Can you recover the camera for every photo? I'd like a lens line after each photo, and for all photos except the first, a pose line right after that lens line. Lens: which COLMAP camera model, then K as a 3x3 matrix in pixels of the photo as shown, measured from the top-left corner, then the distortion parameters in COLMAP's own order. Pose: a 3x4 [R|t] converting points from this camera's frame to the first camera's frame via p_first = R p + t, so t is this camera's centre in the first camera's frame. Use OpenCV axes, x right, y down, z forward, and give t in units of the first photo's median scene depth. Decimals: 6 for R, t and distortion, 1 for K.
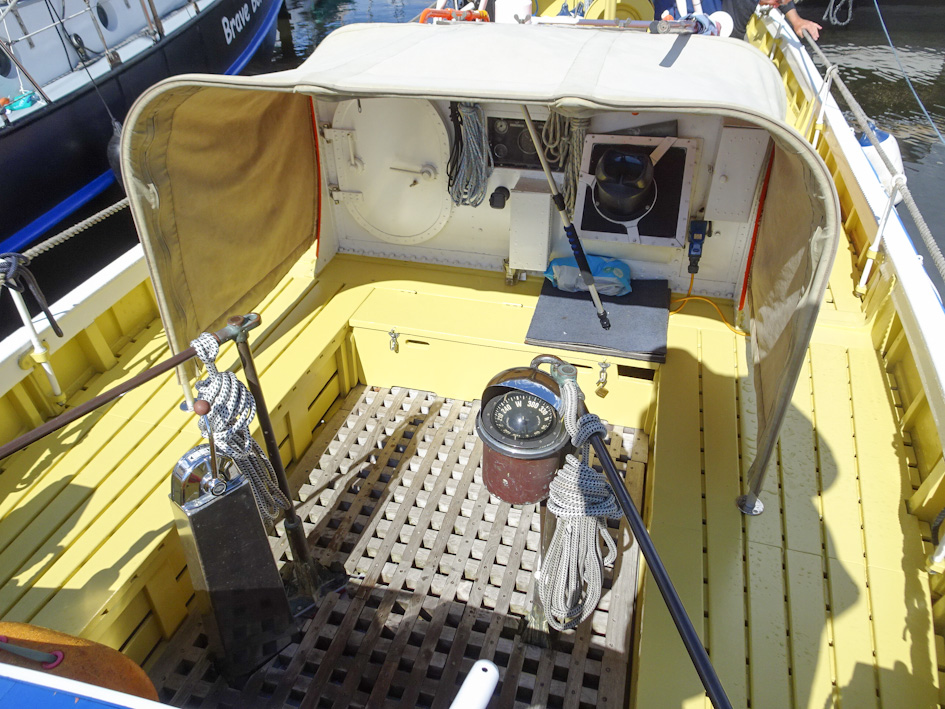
lens RADIAL K [[678.2, 0, 472.5], [0, 678.2, 354.5], [0, 0, 1]] dist [0.003957, 0.001294]
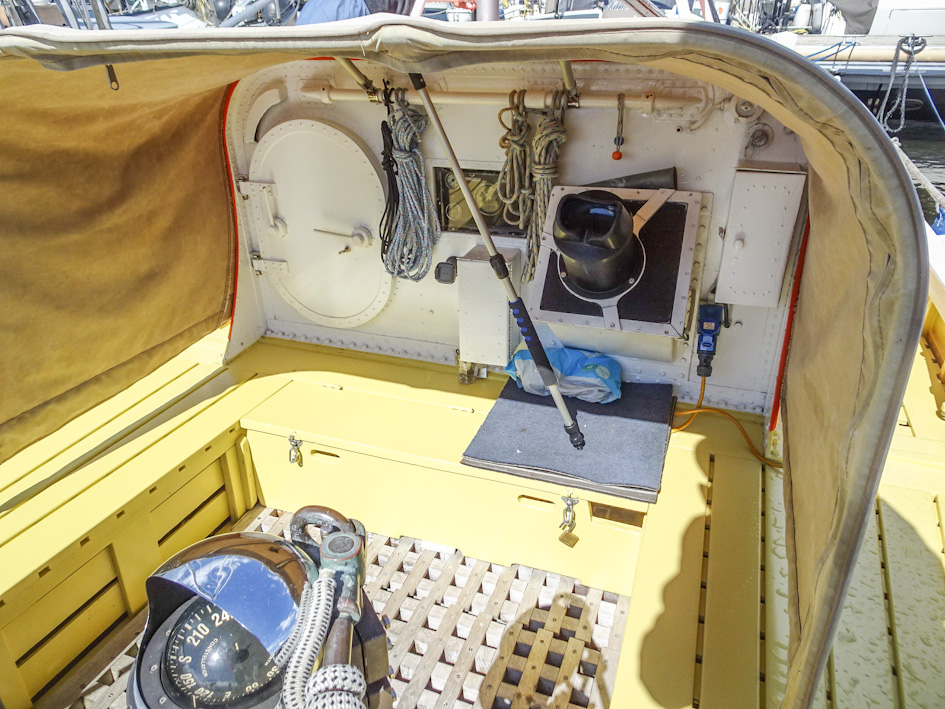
lens RADIAL K [[673.4, 0, 472.5], [0, 673.4, 354.5], [0, 0, 1]] dist [0.002674, 0.001030]
pose [[0.996132, 0.036896, -0.079753, 0.133906], [-0.048688, 0.987277, -0.151372, -0.021474], [0.073153, 0.154670, 0.985254, 0.266426]]
